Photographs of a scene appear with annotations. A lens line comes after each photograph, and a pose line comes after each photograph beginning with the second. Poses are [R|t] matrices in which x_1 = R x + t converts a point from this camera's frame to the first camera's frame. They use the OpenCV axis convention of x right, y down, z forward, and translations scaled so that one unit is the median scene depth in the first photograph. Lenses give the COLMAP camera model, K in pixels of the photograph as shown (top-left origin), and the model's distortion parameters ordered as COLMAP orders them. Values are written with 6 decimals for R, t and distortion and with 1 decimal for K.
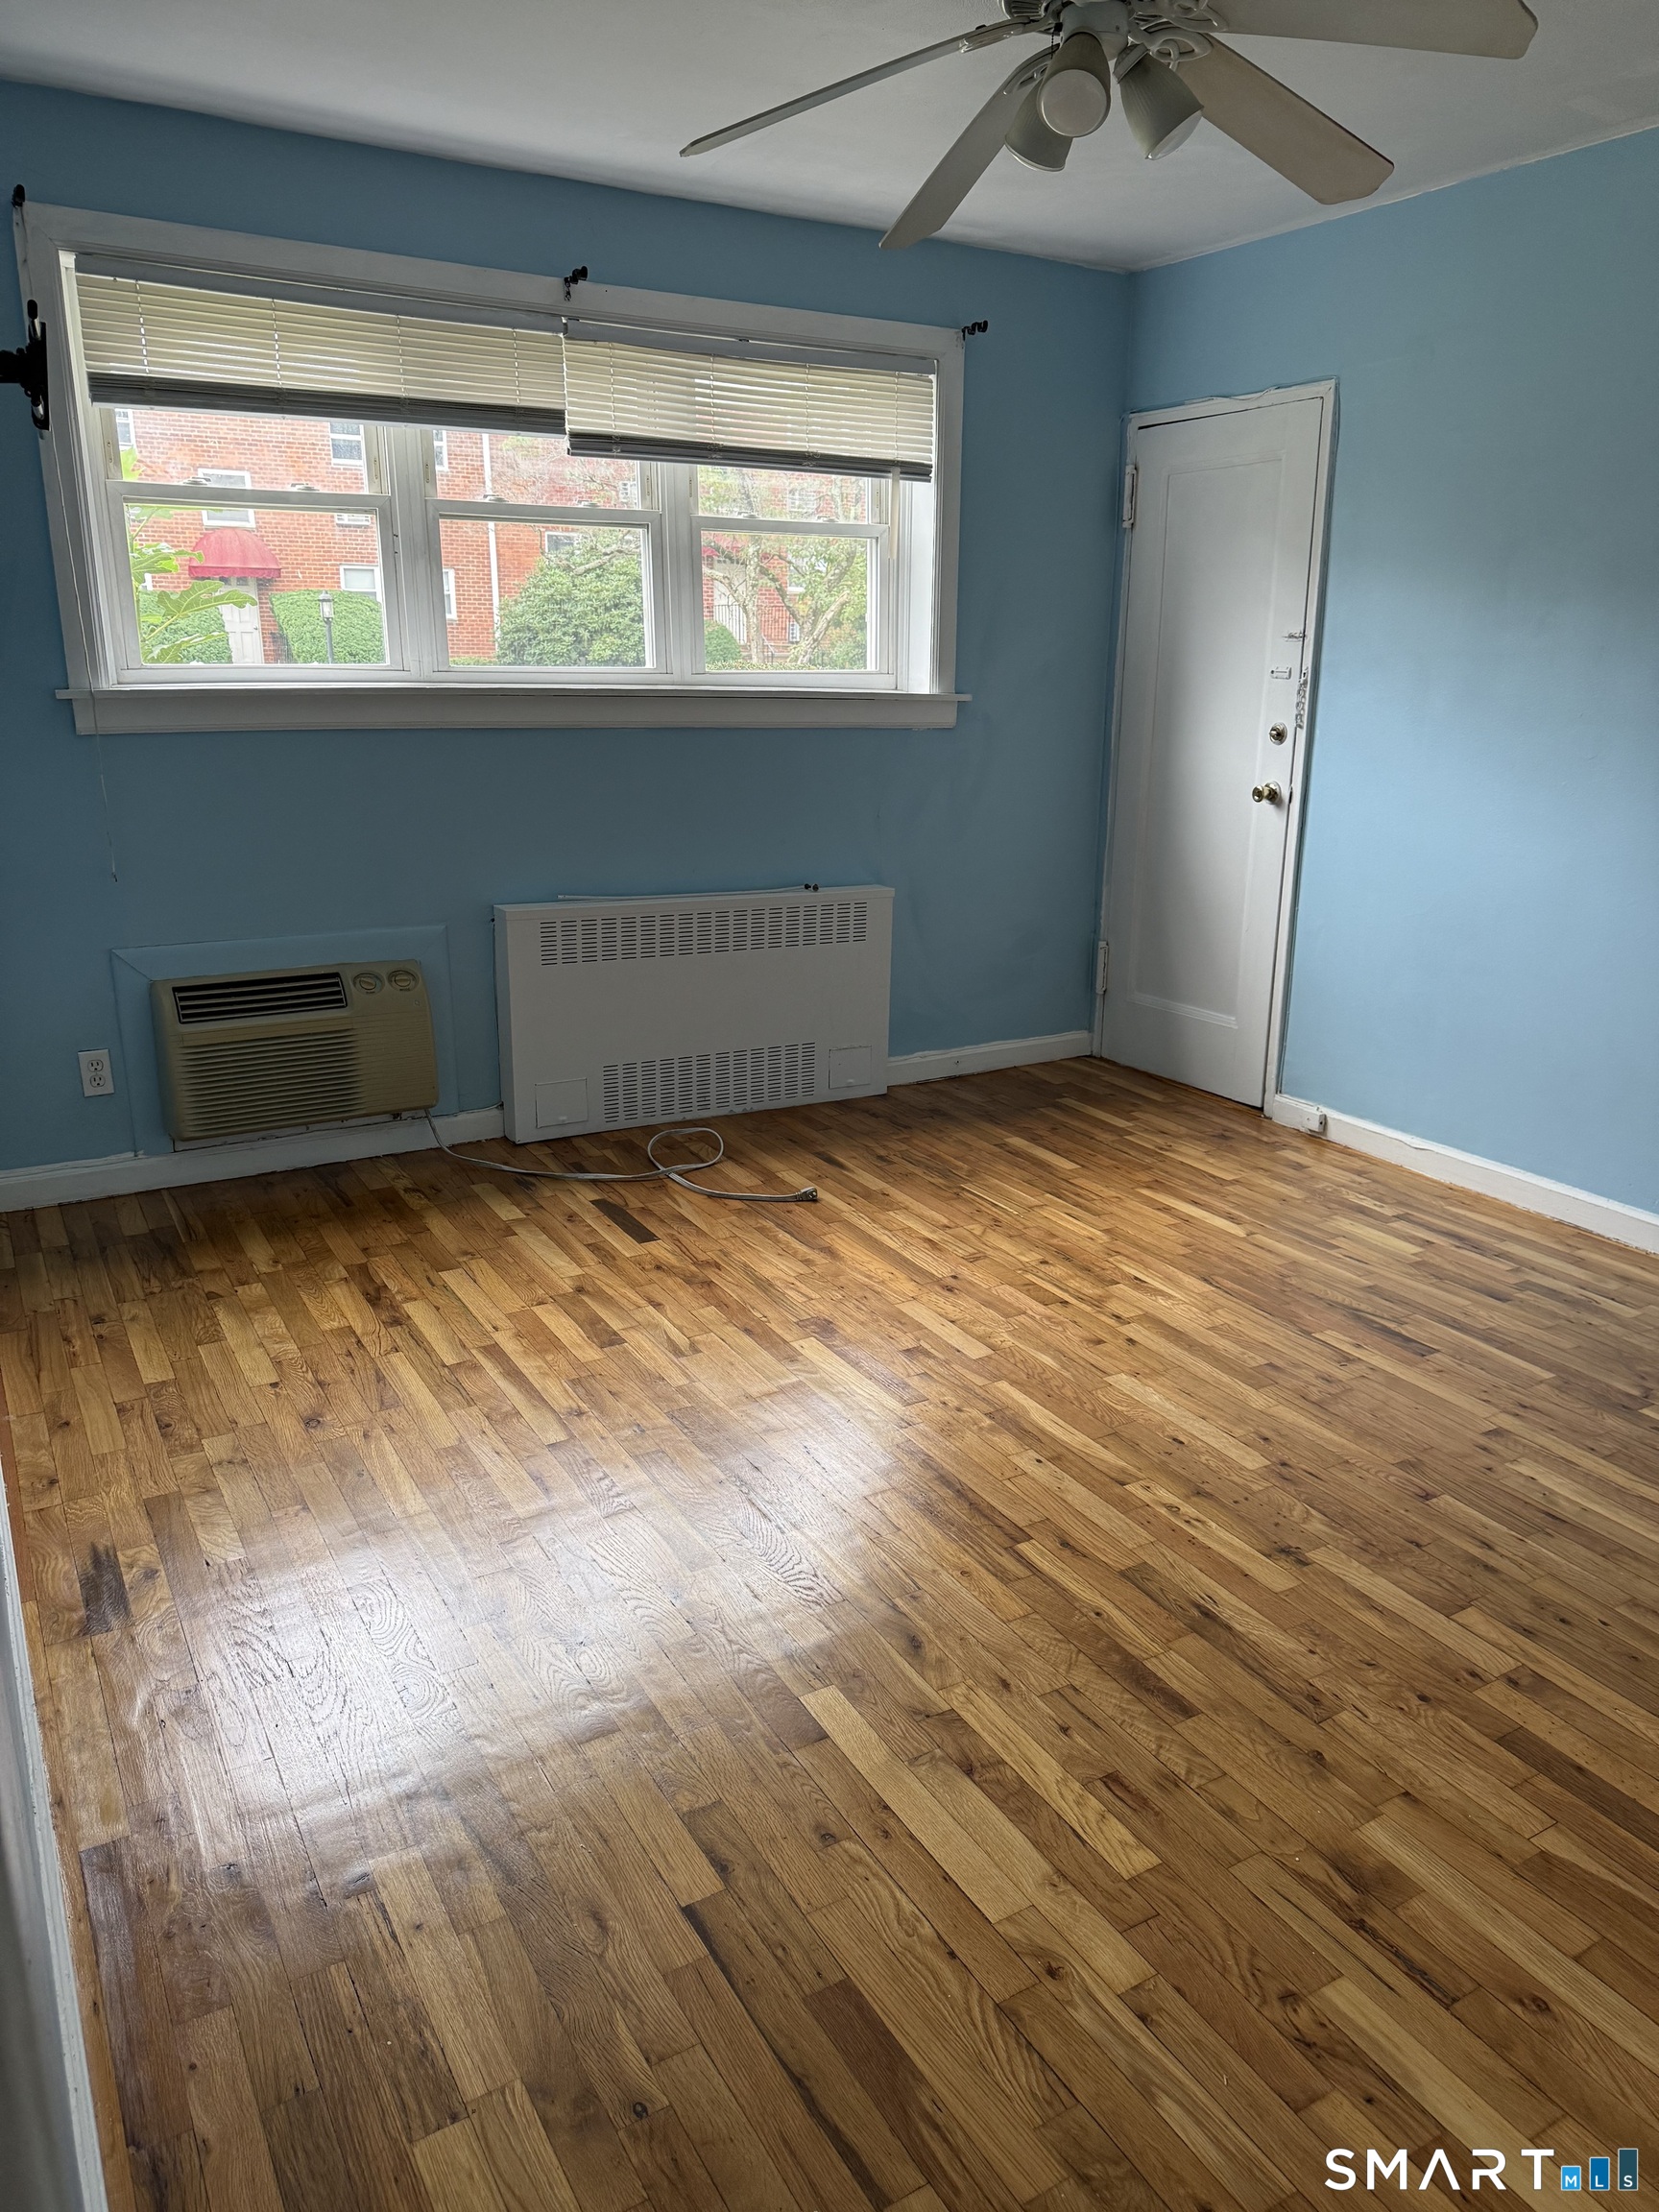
lens RADIAL K [[1553.0, 0, 829.5], [0, 1553.0, 1106.0], [0, 0, 1]] dist [0.099854, -0.131506]
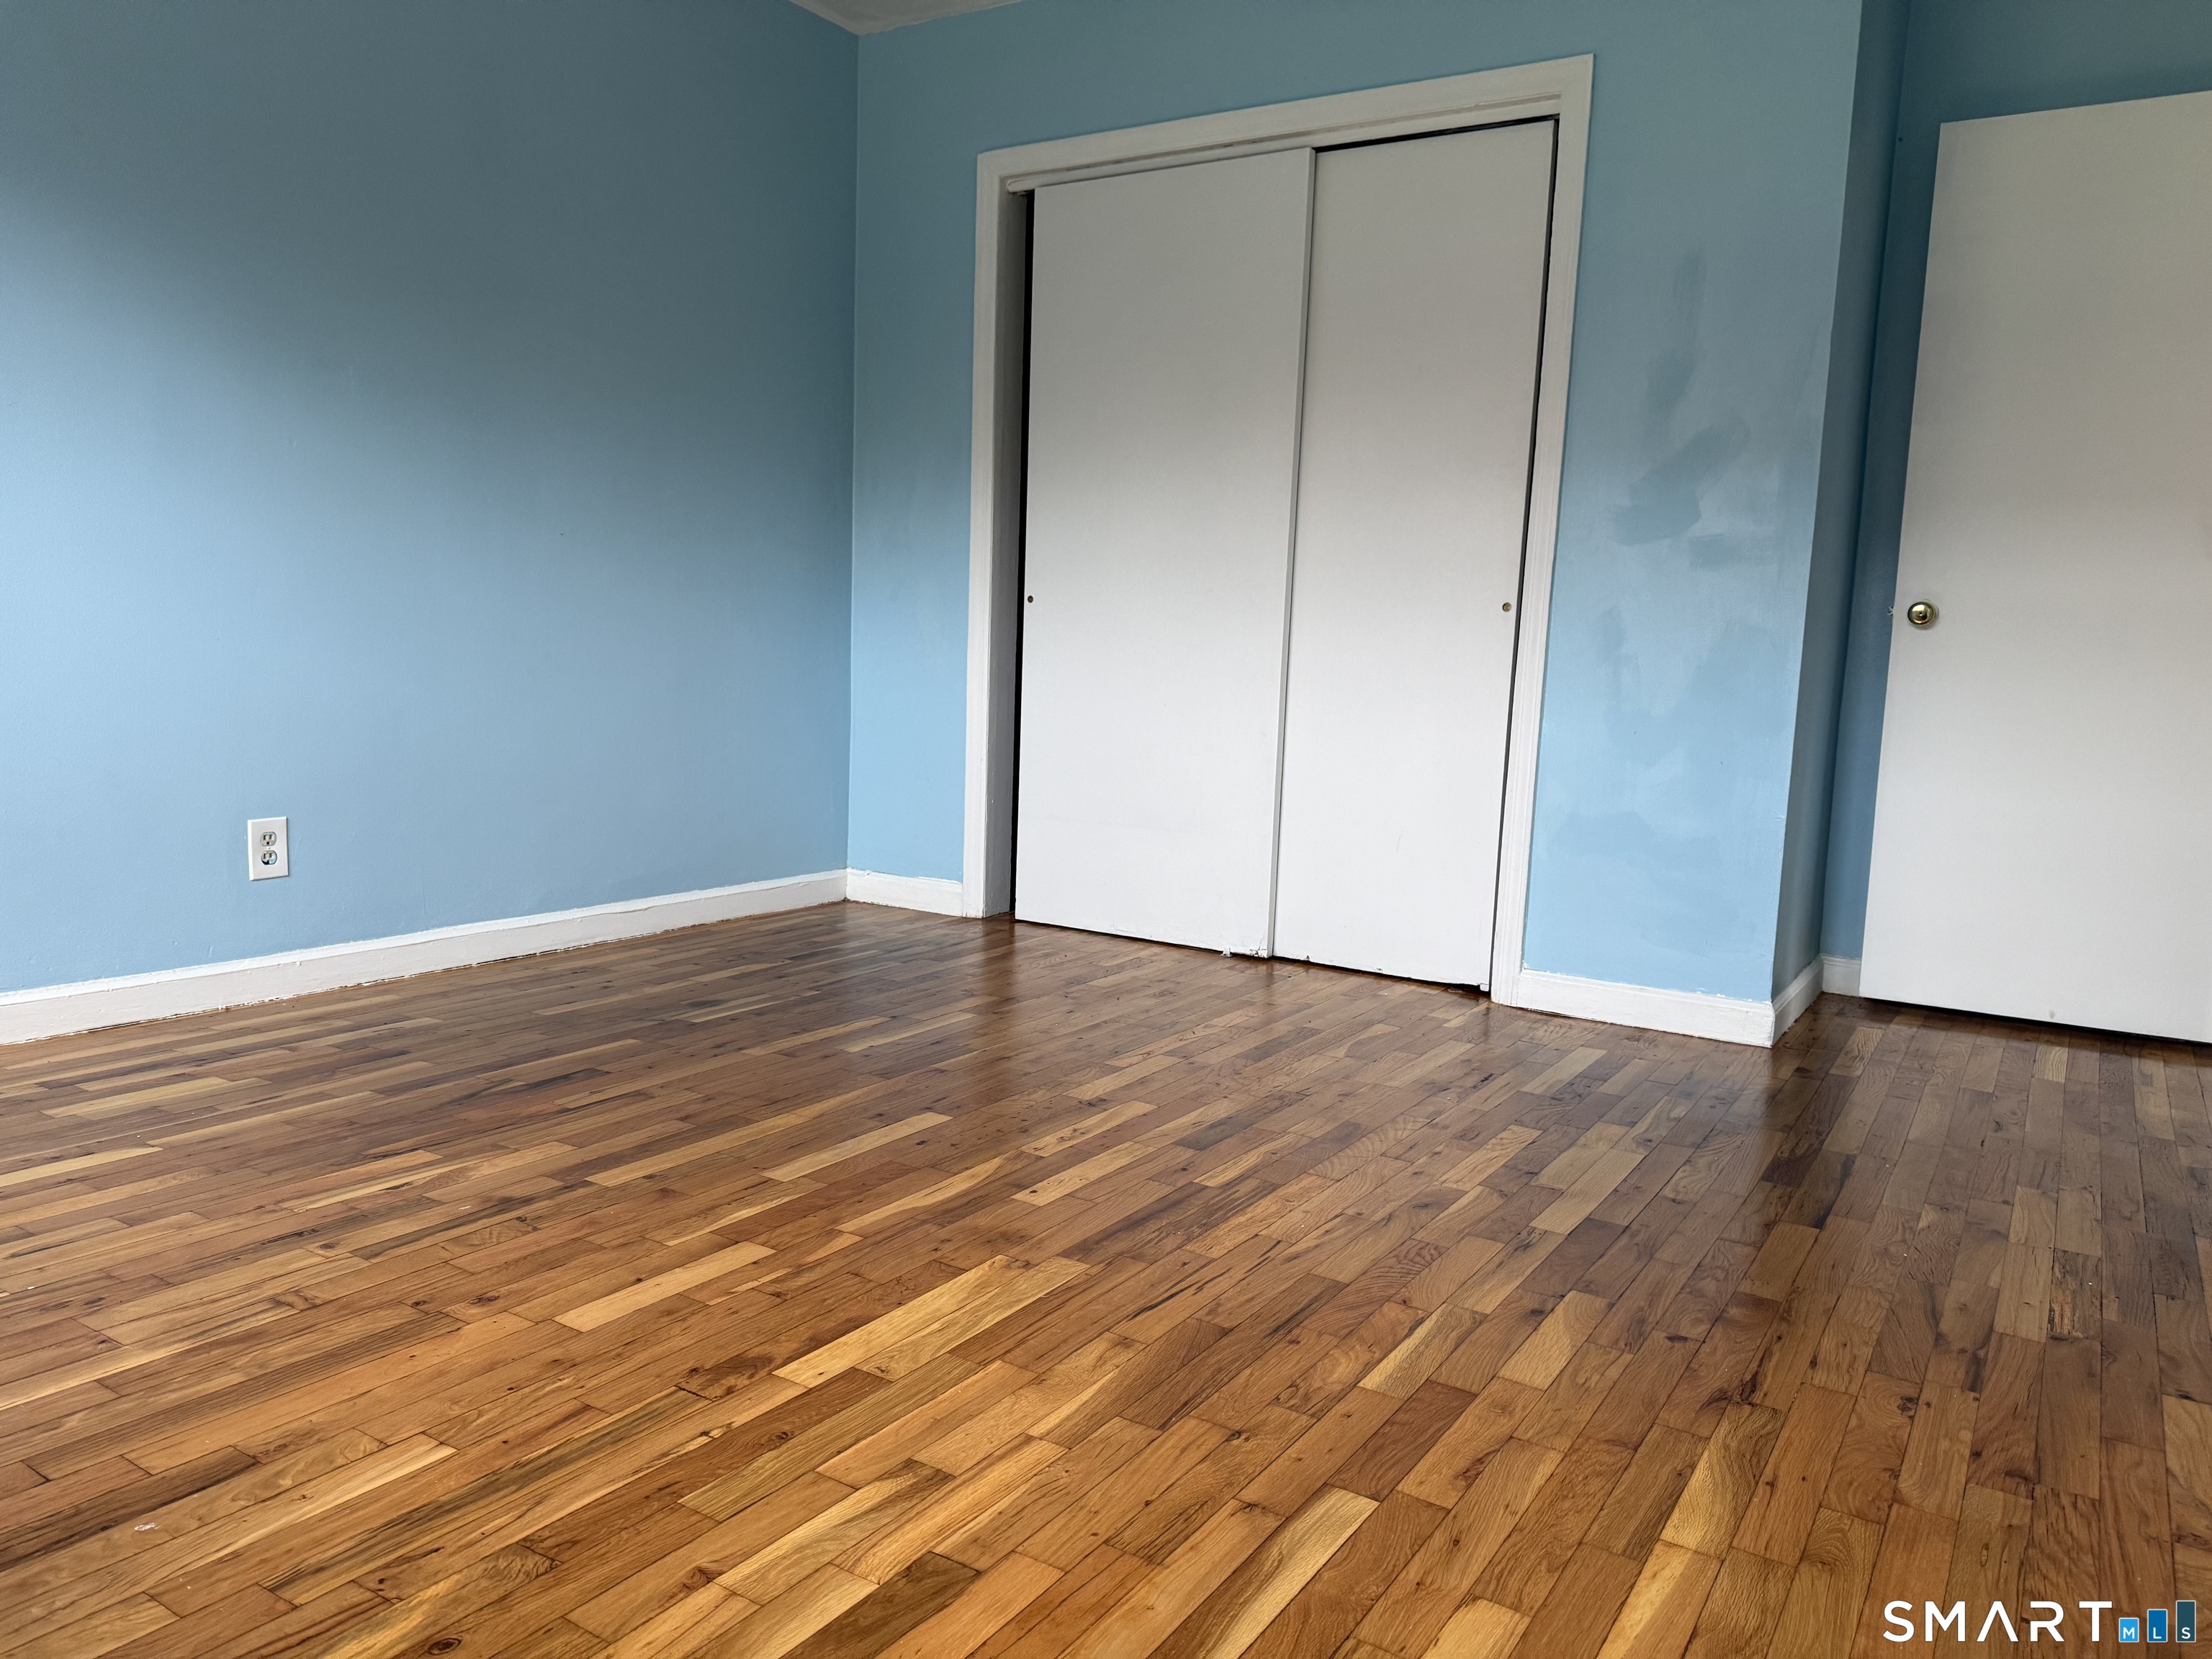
lens RADIAL K [[1553.0, 0, 1106.0], [0, 1553.0, 829.5], [0, 0, 1]] dist [0.099854, -0.131506]
pose [[-0.470726, -0.125675, 0.873283, -0.508612], [0.199891, 0.948873, 0.244301, -0.130820], [-0.859338, 0.289560, -0.421538, 1.100276]]
